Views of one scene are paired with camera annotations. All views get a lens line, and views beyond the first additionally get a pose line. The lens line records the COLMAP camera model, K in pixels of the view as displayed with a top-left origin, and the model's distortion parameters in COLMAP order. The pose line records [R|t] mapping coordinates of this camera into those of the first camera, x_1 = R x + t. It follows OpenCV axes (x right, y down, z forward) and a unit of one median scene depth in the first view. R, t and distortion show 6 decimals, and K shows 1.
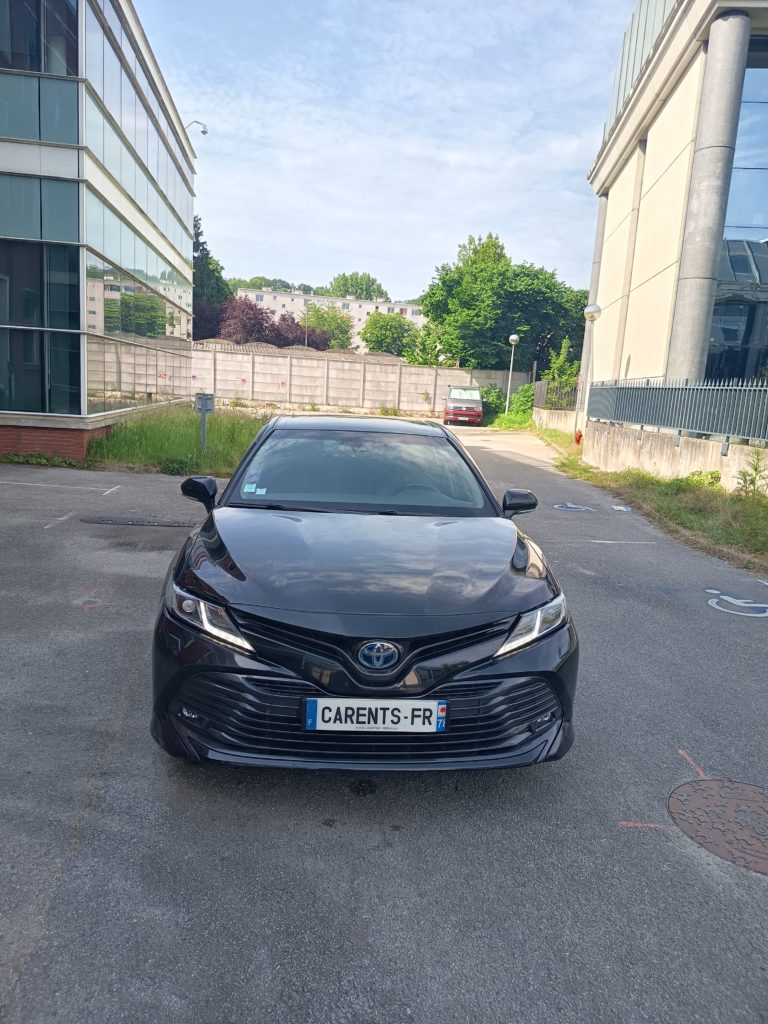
lens RADIAL K [[704.0, 0, 392.7], [0, 704.0, 511.7], [0, 0, 1]] dist [0.092074, -0.145833]
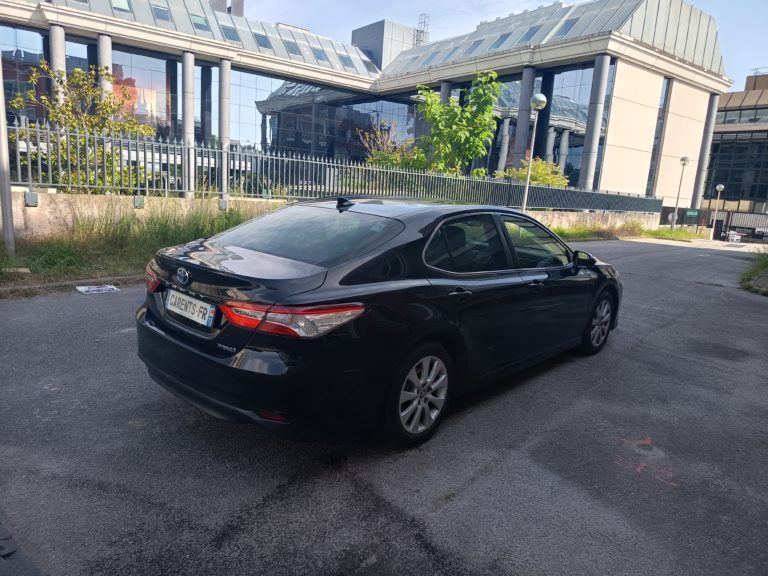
lens RADIAL K [[533.6, 0, 386.7], [0, 533.6, 292.0], [0, 0, 1]] dist [0.032752, -0.038195]
pose [[-0.694711, -0.238017, 0.678767, -0.109175], [0.010906, 0.940070, 0.340807, -0.051048], [-0.719207, 0.244165, -0.650481, 0.290117]]
